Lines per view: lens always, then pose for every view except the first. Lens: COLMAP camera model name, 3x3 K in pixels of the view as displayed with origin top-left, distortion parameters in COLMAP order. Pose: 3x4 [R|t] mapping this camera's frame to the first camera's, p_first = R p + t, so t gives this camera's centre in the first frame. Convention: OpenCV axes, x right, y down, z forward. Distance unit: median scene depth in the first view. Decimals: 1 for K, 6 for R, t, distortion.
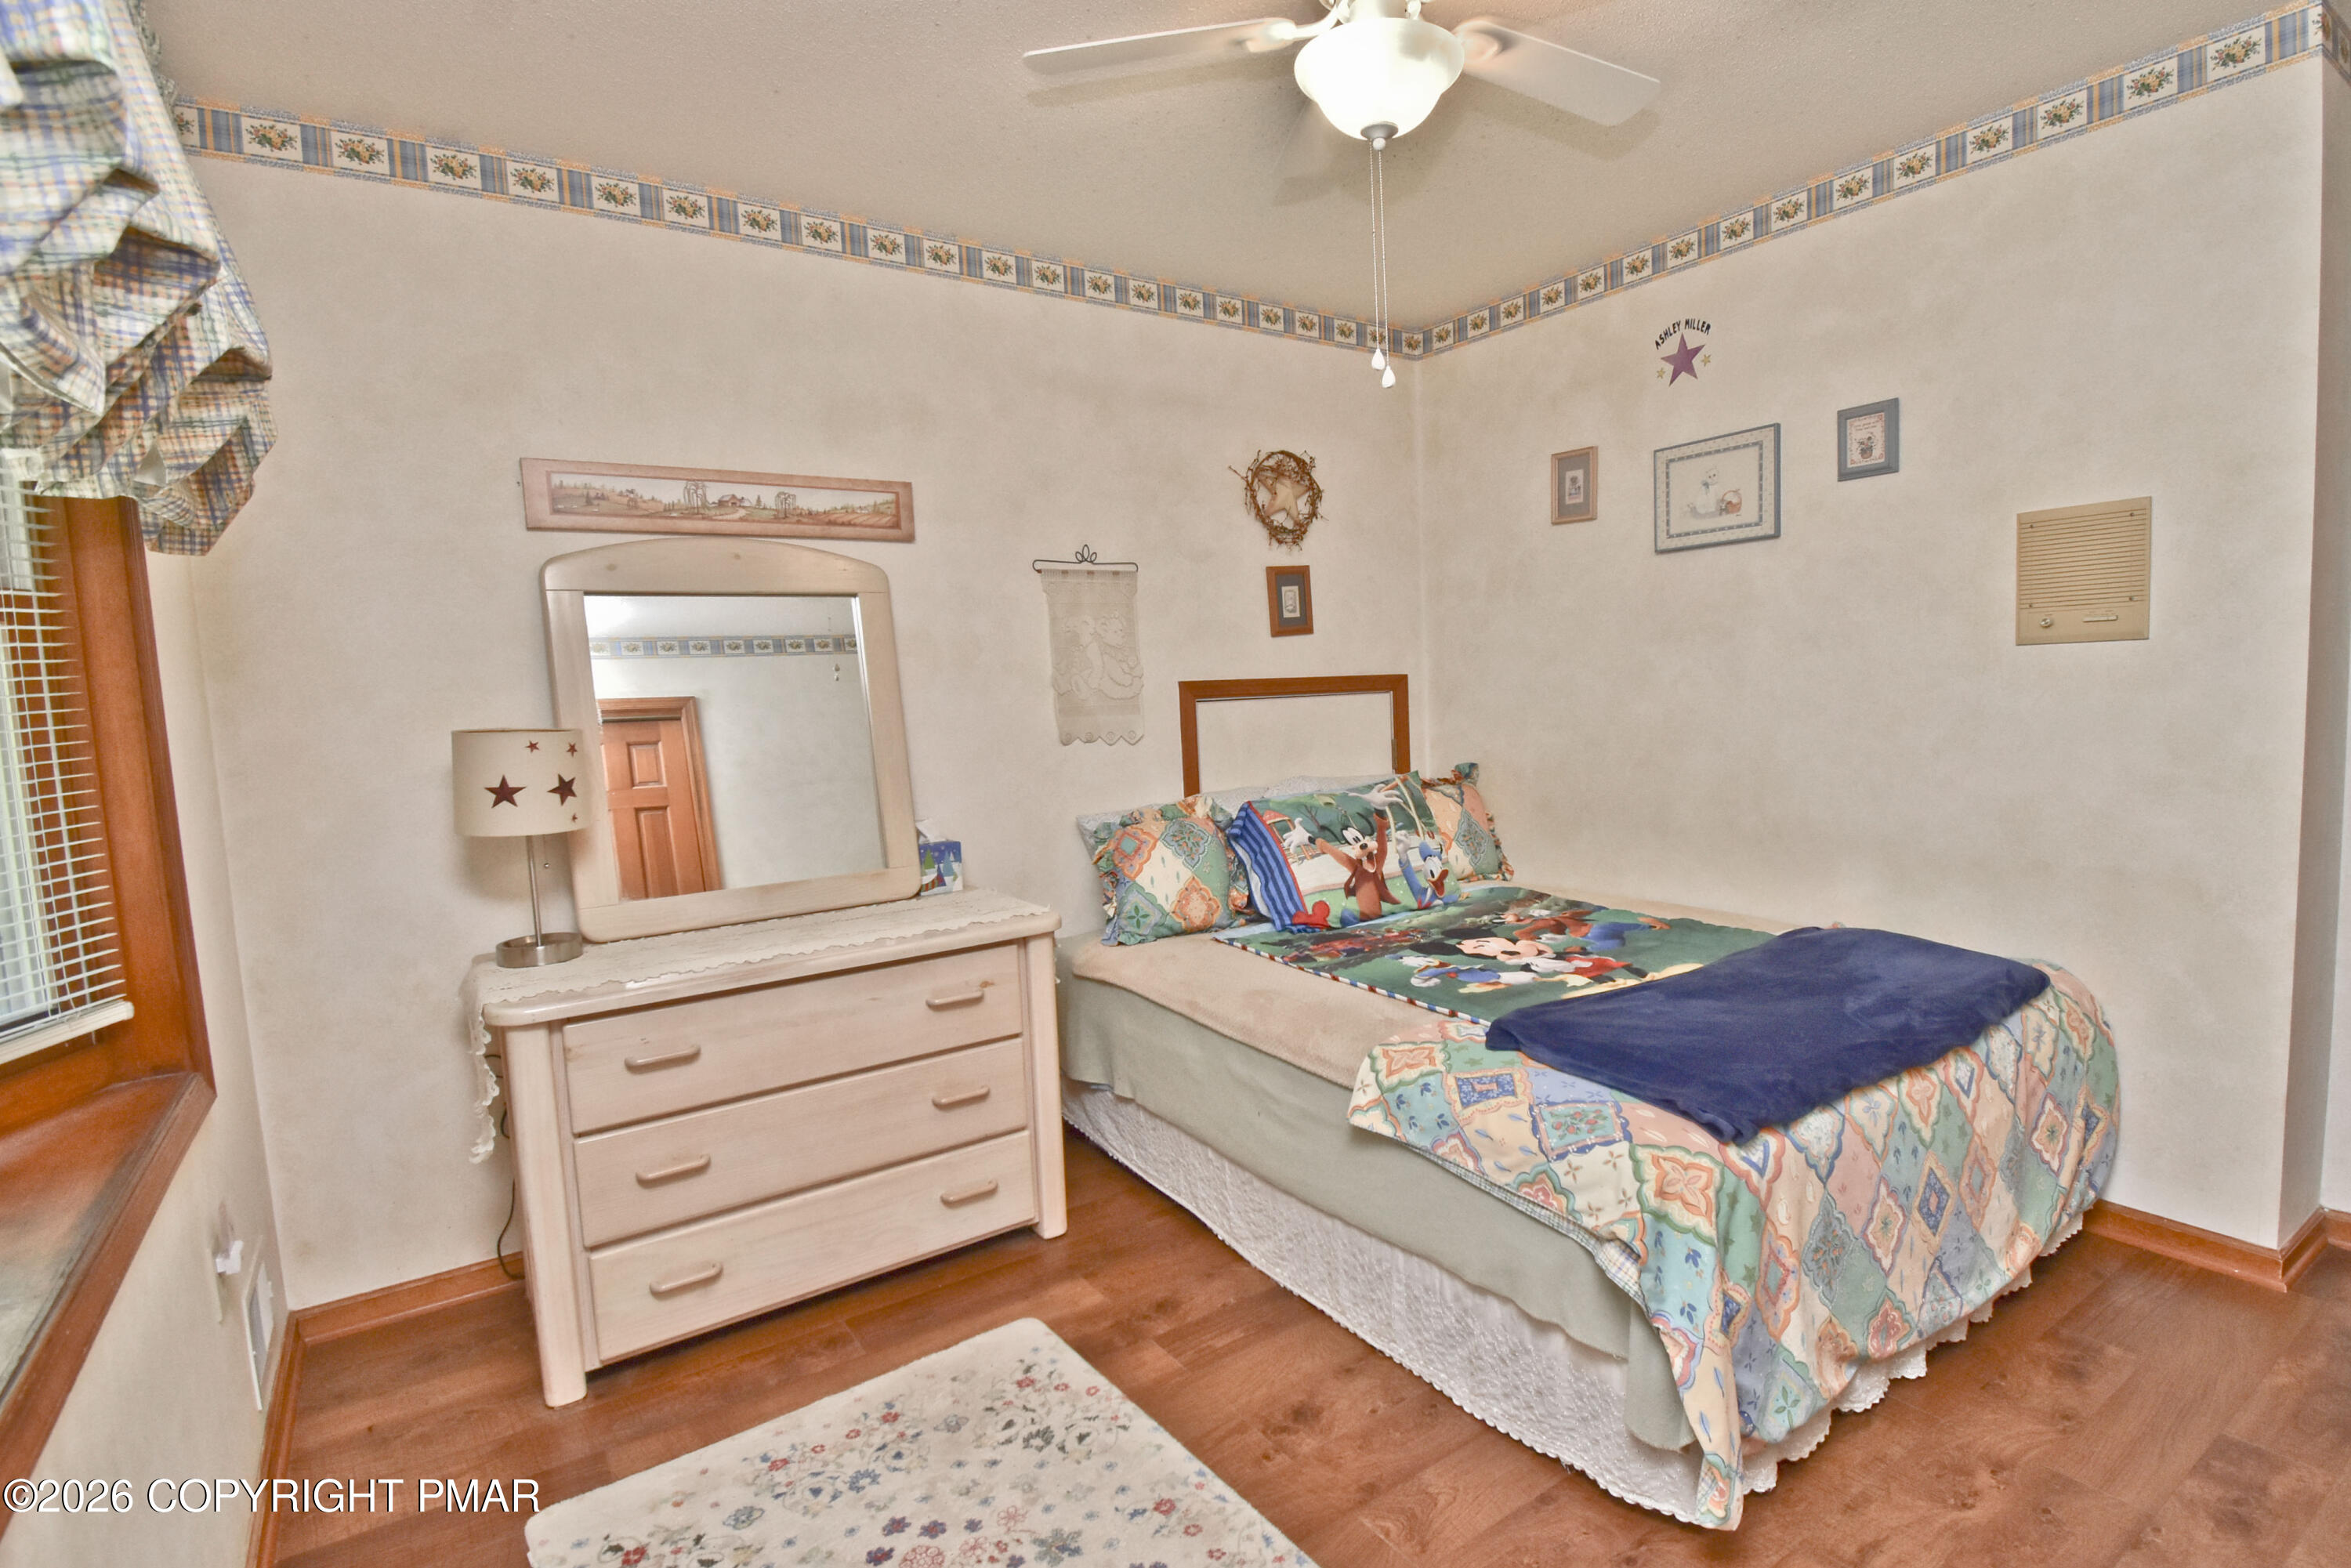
lens RADIAL K [[1075.8, 0, 1169.8], [0, 1075.8, 796.5], [0, 0, 1]] dist [-0.003827, -0.010853]
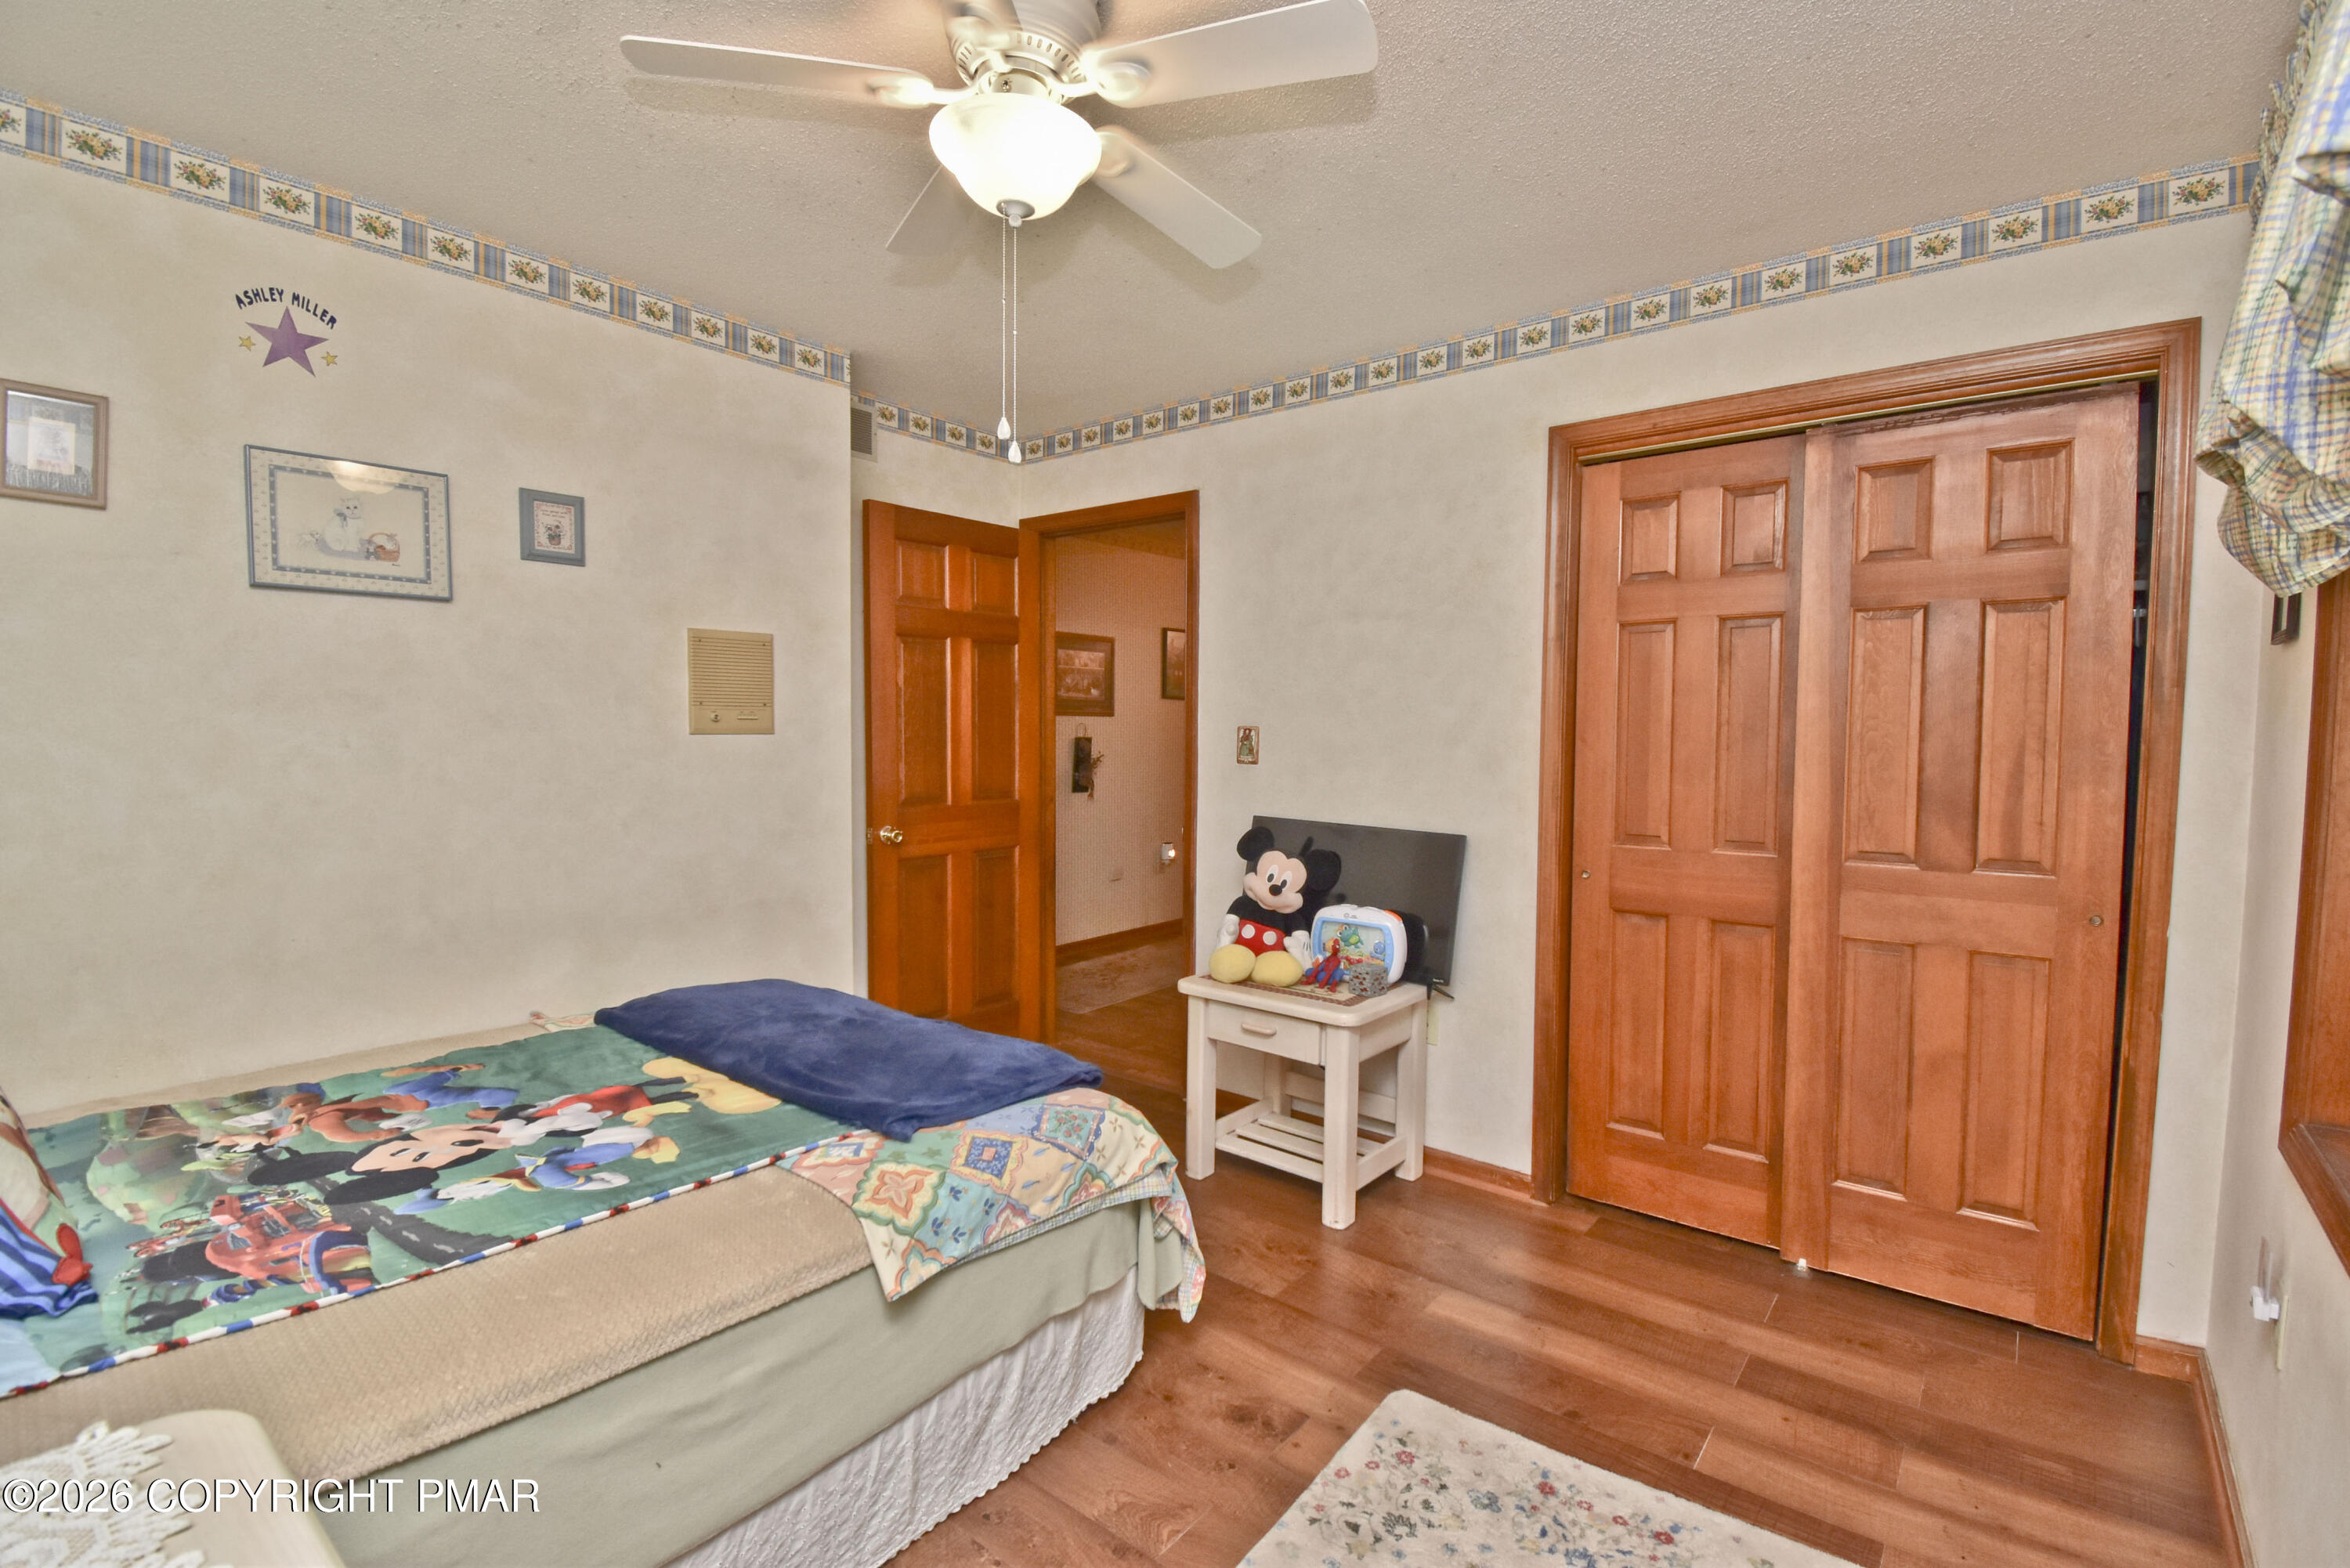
lens RADIAL K [[1075.3, 0, 1217.0], [0, 1075.3, 788.3], [0, 0, 1]] dist [-0.003827, -0.010853]
pose [[-0.322664, -0.017007, 0.946361, -0.481877], [0.099994, 0.993631, 0.051950, -0.070623], [-0.941217, 0.111393, -0.318908, 0.701706]]
